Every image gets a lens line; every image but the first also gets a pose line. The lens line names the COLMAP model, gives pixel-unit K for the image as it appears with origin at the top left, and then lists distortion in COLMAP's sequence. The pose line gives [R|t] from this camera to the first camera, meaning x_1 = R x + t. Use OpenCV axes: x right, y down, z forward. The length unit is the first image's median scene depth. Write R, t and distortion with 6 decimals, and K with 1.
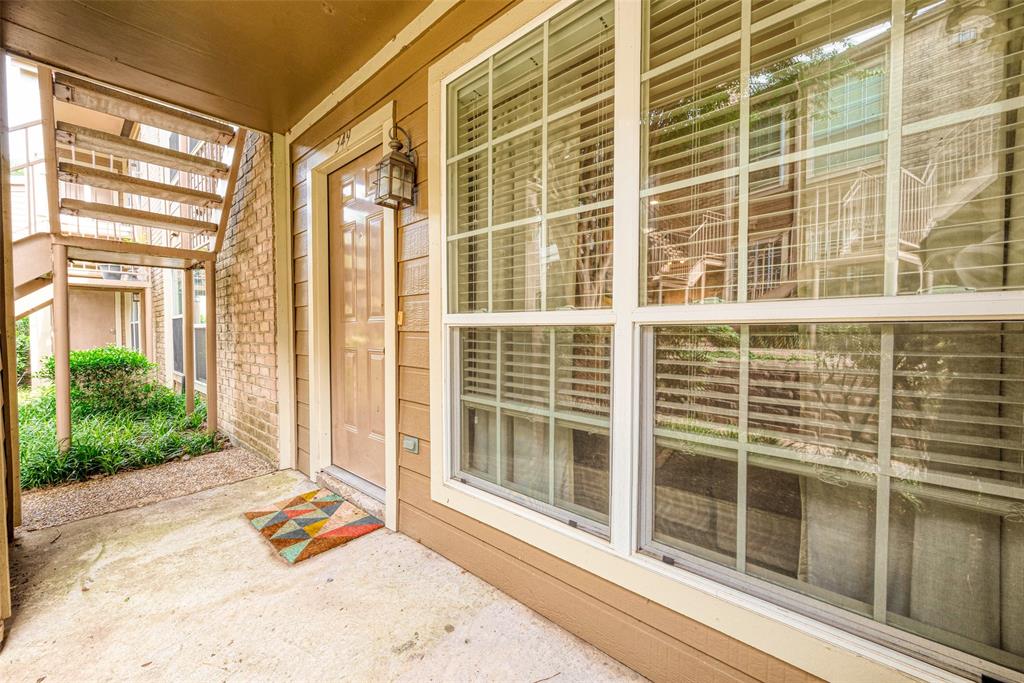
lens RADIAL K [[407.9, 0, 511.0], [0, 407.9, 342.5], [0, 0, 1]] dist [0.004370, 0.001109]
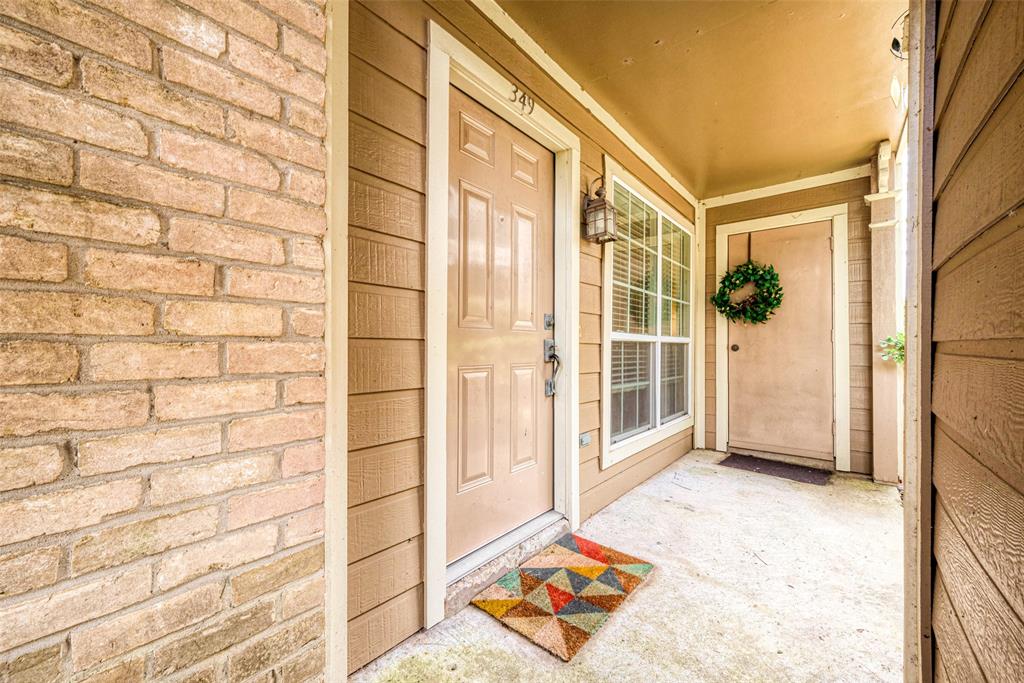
lens RADIAL K [[407.9, 0, 508.2], [0, 407.9, 343.2], [0, 0, 1]] dist [0.004370, 0.001109]
pose [[-0.051491, 0.006422, 0.998653, -1.447234], [0.023884, 0.999701, -0.005197, -0.027276], [-0.998388, 0.023585, -0.051629, 1.308843]]
